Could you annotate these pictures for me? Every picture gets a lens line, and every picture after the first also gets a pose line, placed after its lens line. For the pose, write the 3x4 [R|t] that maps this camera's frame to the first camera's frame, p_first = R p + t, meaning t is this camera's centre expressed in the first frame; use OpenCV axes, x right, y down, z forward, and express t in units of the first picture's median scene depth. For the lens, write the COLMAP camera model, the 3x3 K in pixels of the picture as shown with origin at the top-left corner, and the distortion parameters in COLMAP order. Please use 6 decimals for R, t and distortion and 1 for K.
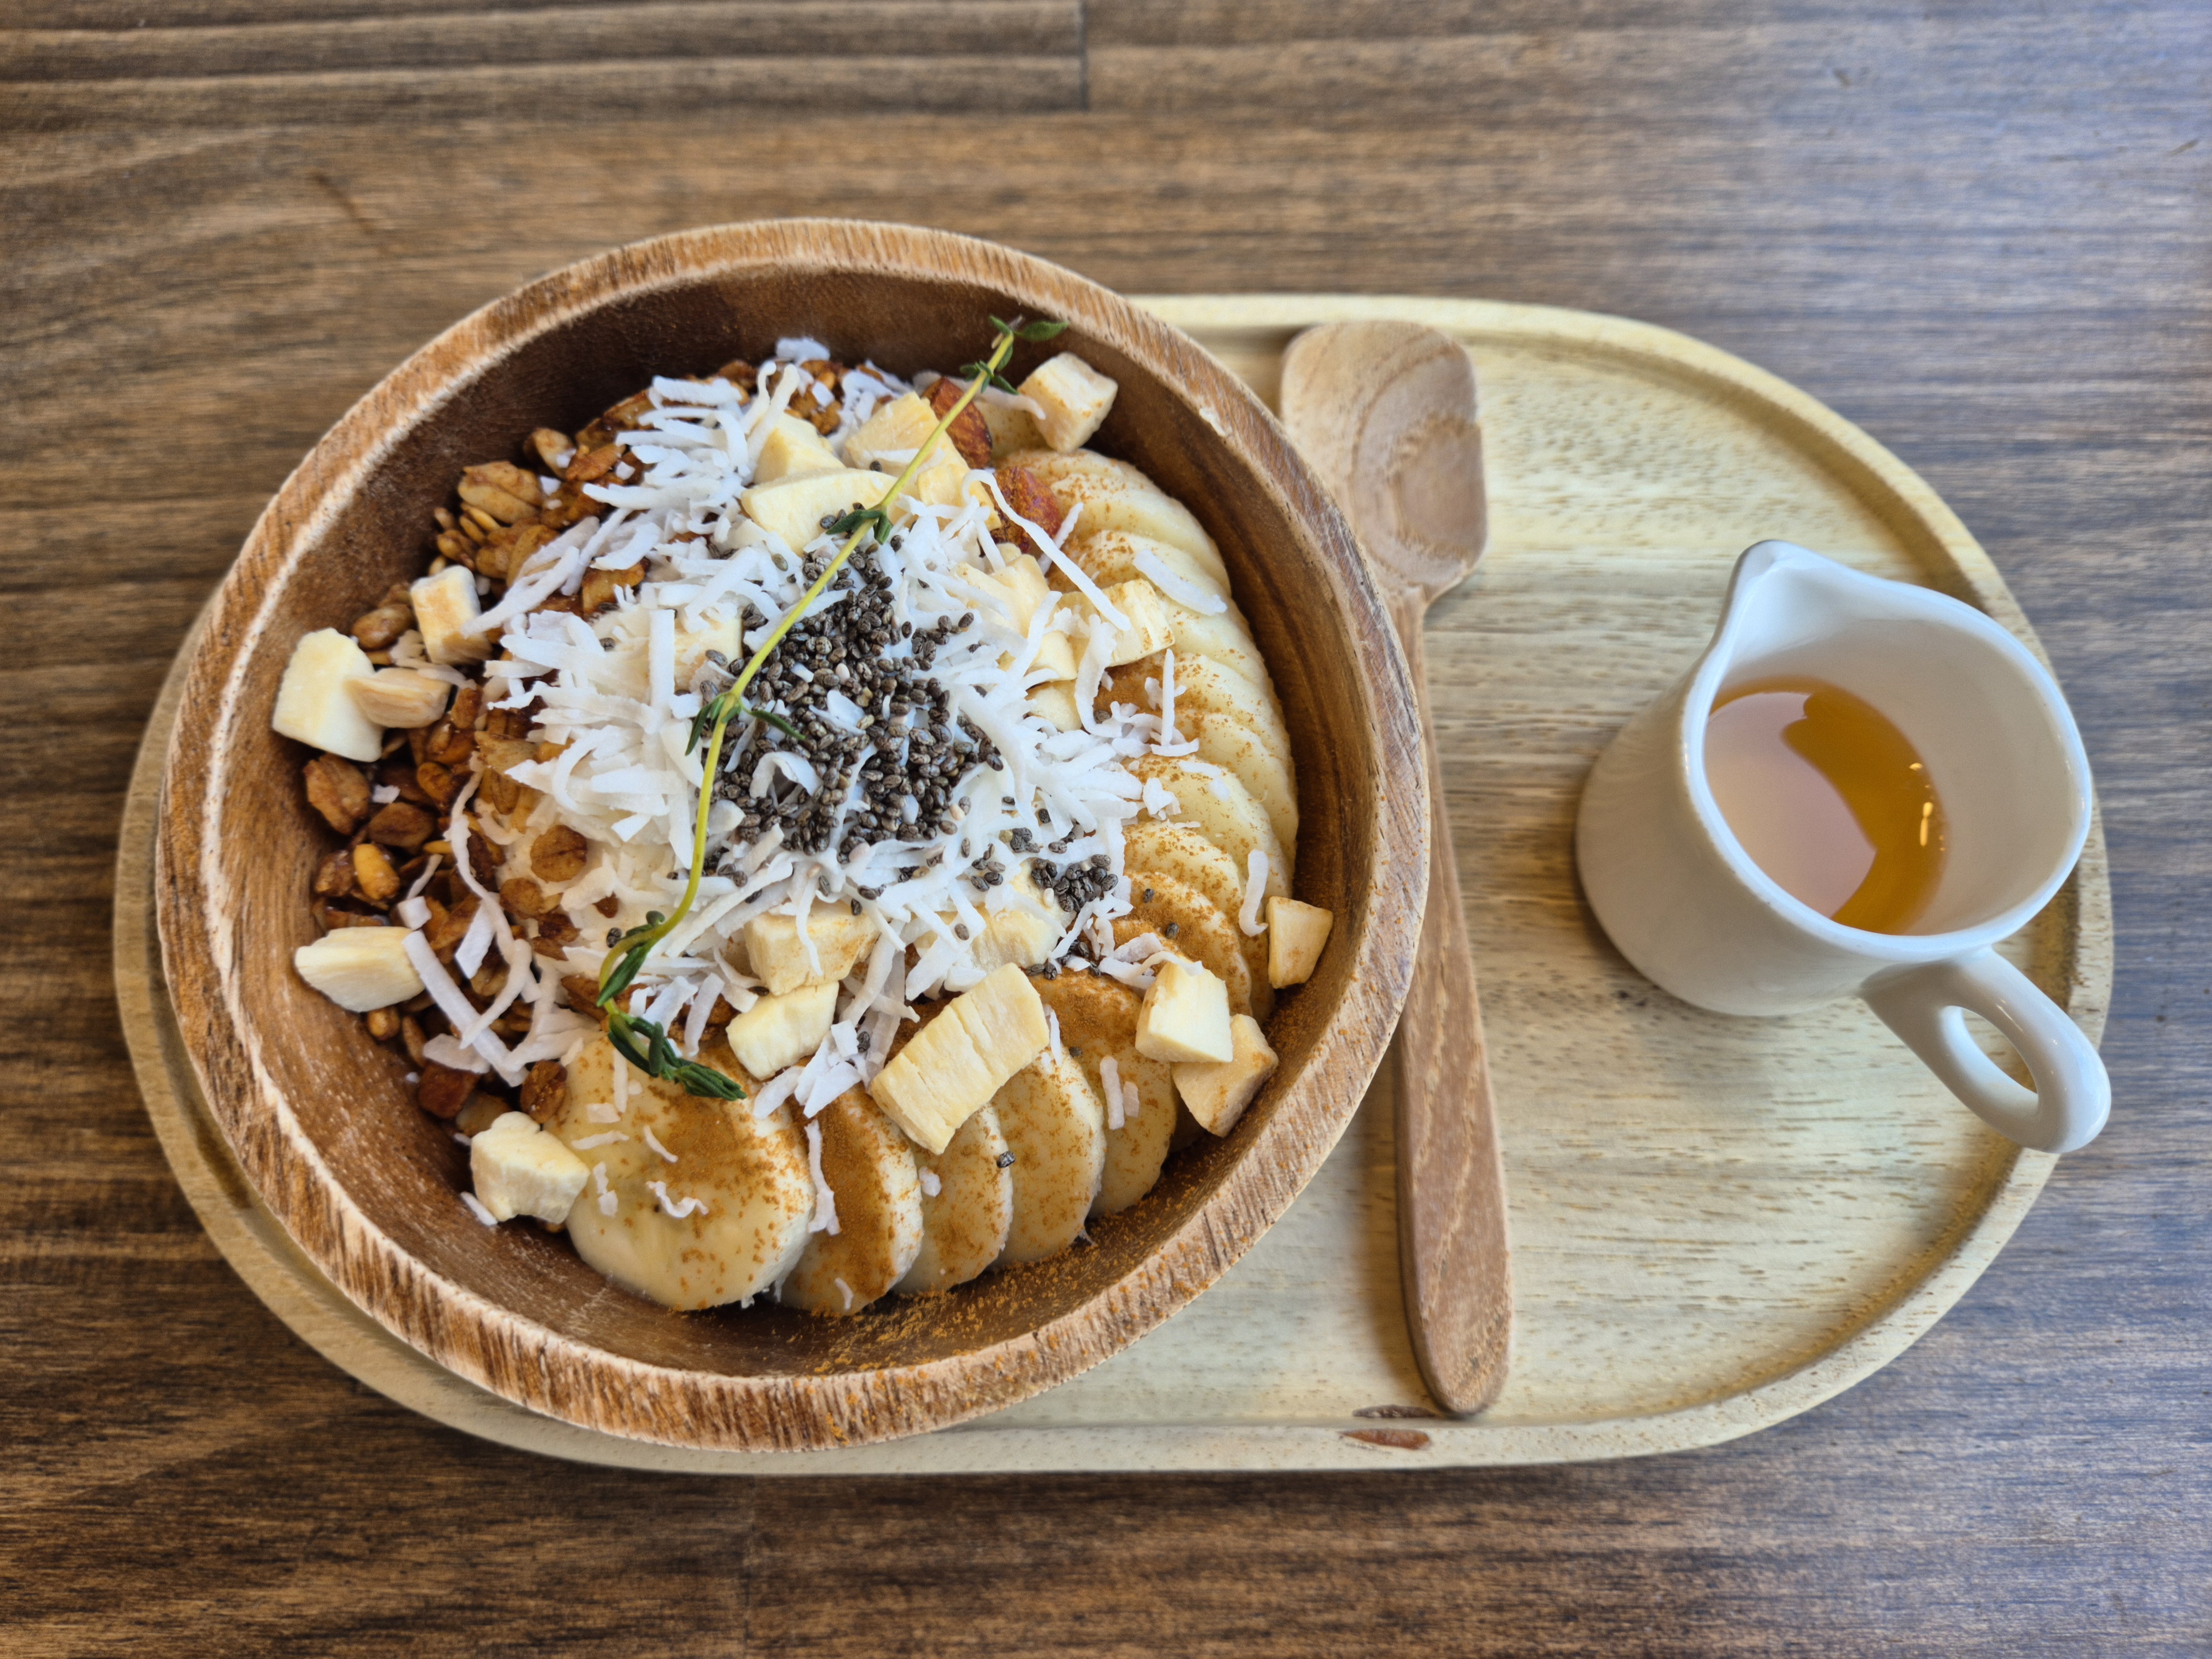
lens RADIAL K [[1470.1, 0, 1128.3], [0, 1470.1, 829.8], [0, 0, 1]] dist [0.012826, 0.001843]
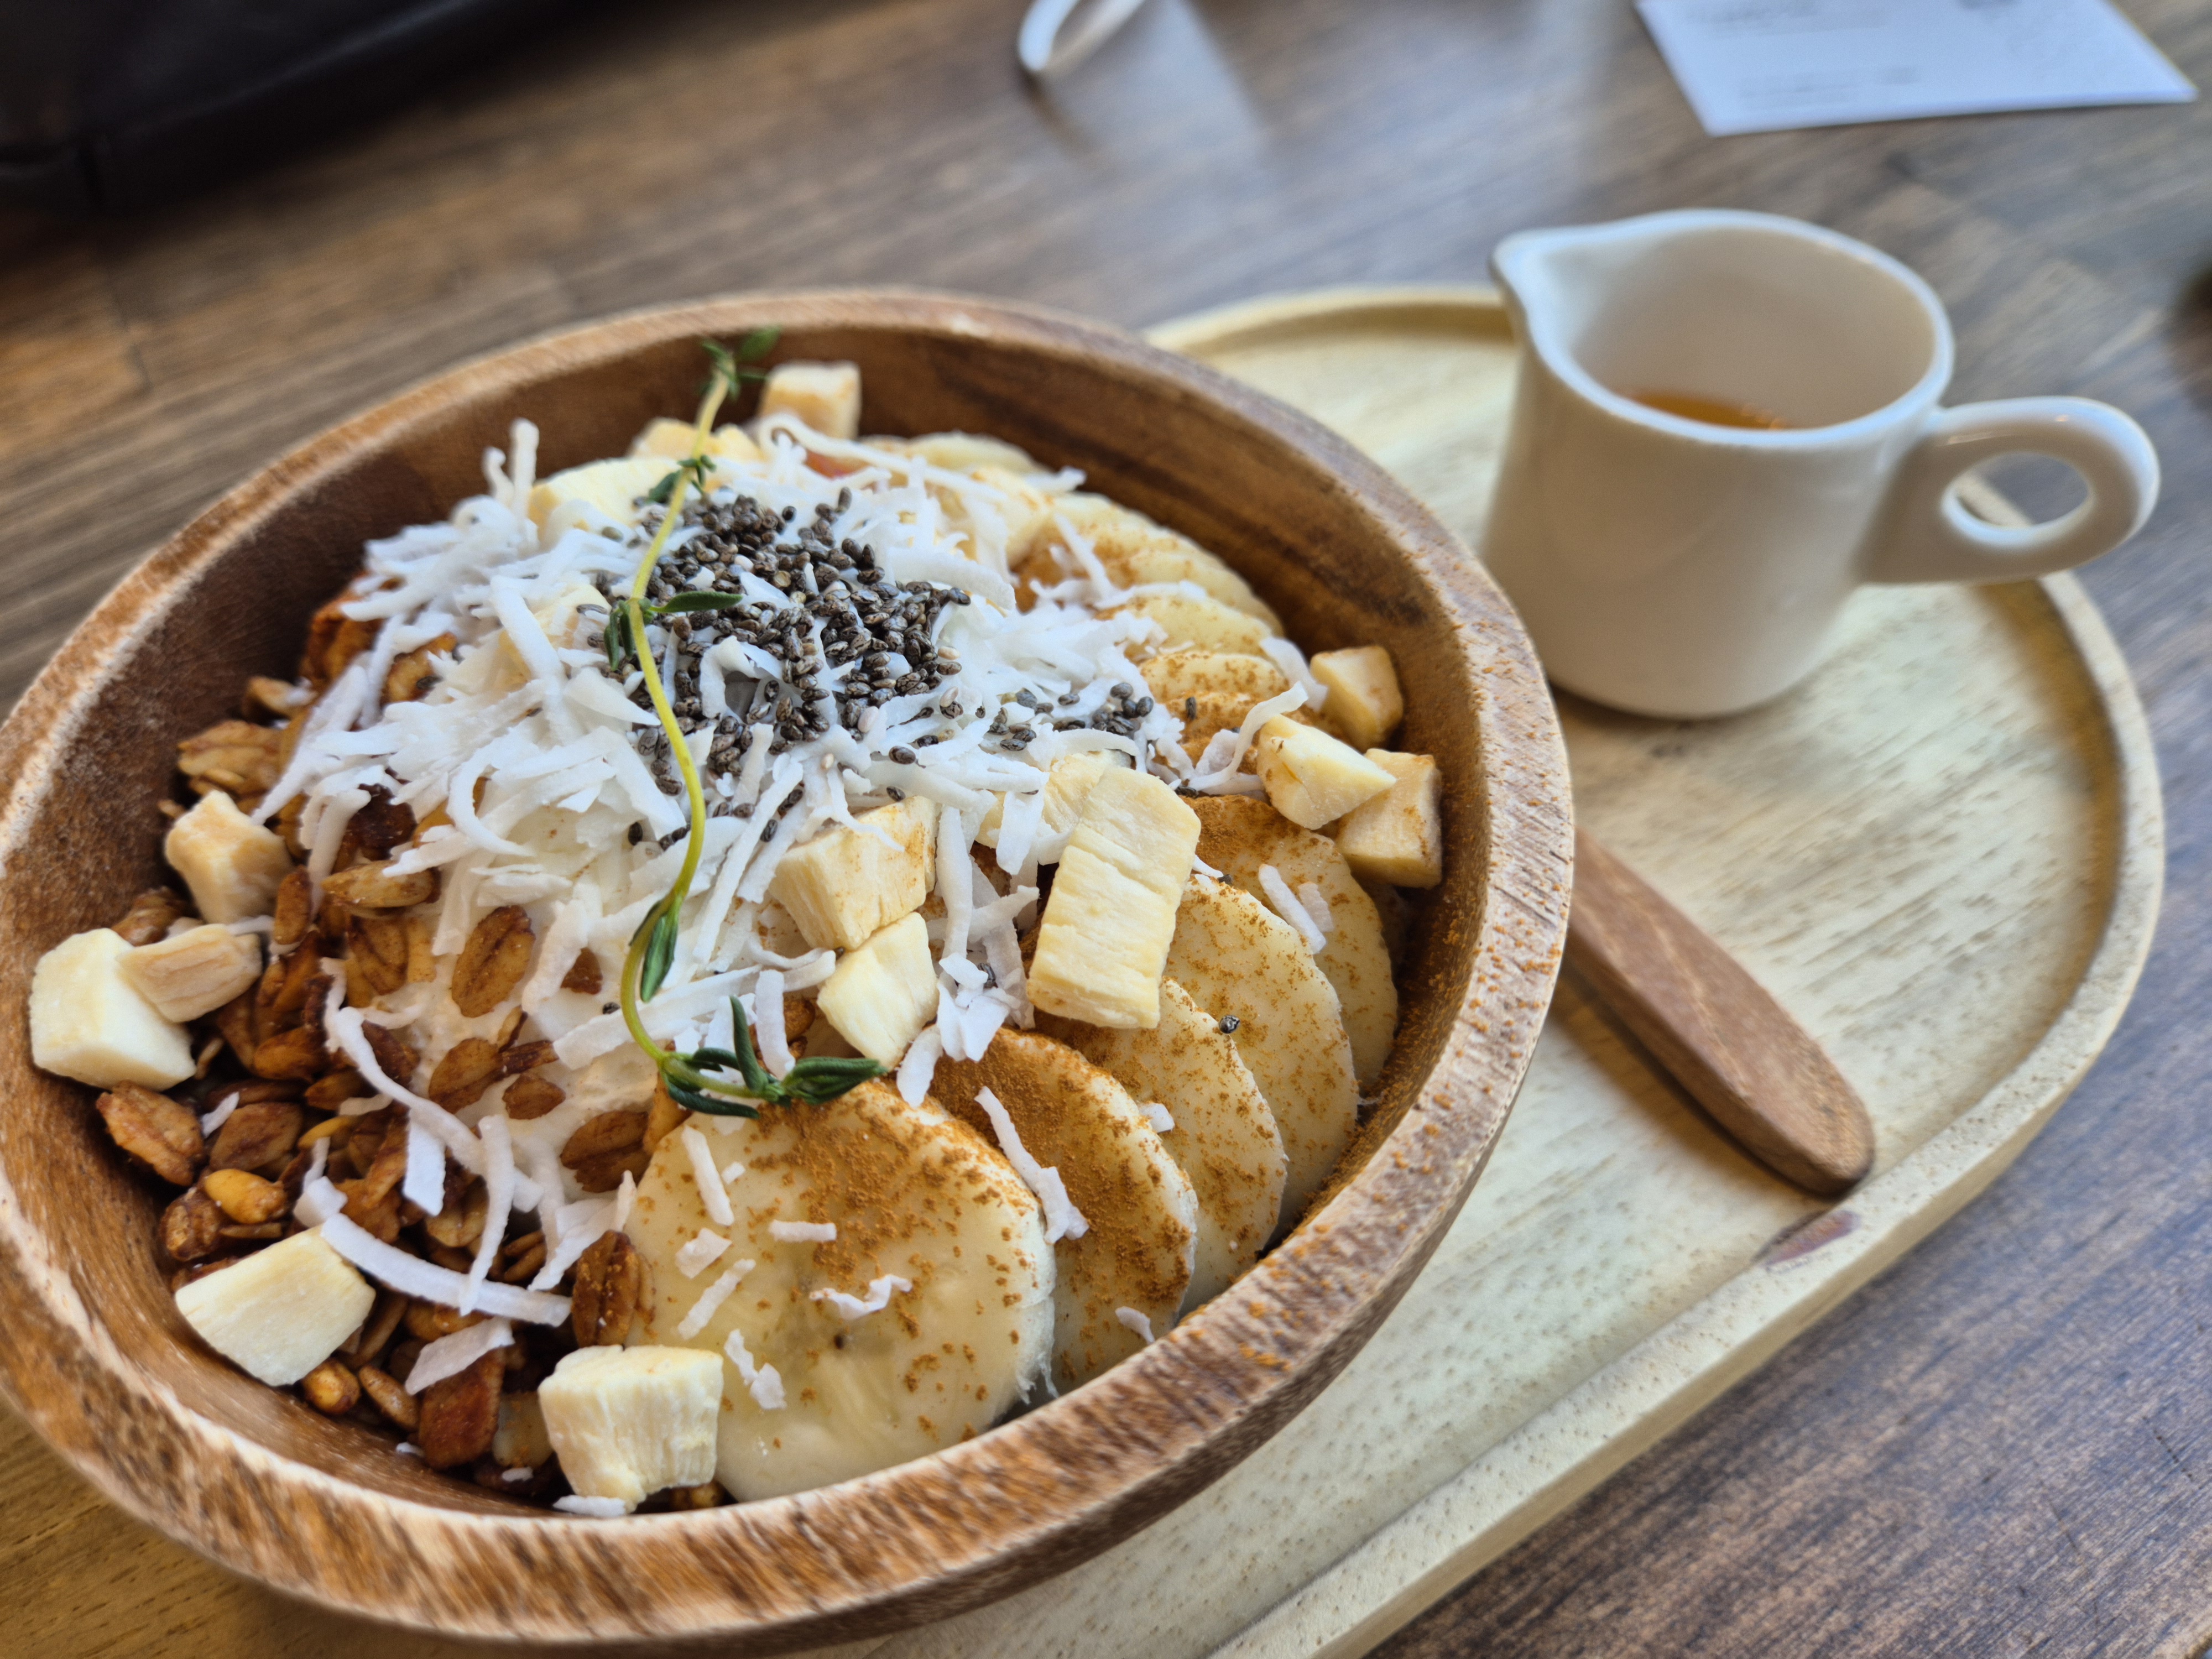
lens RADIAL K [[1500.7, 0, 1106.0], [0, 1500.7, 829.5], [0, 0, 1]] dist [-0.005702, -0.005303]
pose [[0.850564, -0.455597, 0.262626, -0.282466], [0.521371, 0.795792, -0.308039, 0.337279], [-0.068654, 0.398932, 0.914407, 0.264679]]
